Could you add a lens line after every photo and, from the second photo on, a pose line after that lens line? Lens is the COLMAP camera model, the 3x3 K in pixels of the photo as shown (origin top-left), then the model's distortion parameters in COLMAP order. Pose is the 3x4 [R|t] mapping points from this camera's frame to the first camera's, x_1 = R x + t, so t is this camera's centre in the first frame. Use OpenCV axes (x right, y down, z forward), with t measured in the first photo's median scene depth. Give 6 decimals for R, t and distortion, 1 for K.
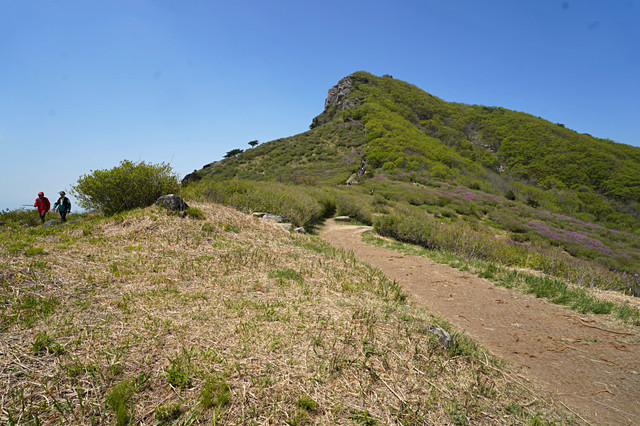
lens RADIAL K [[374.6, 0, 319.4], [0, 374.6, 211.3], [0, 0, 1]] dist [-0.005447, 0.000124]
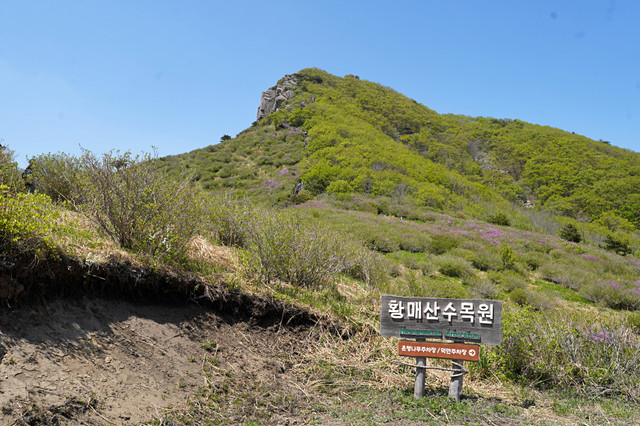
lens RADIAL K [[521.8, 0, 320.7], [0, 521.8, 213.7], [0, 0, 1]] dist [-0.011826, -0.005492]
pose [[0.995619, -0.013699, 0.092499, 0.059759], [0.025605, 0.991342, -0.128782, 0.006880], [-0.089934, 0.130586, 0.987350, 0.181250]]
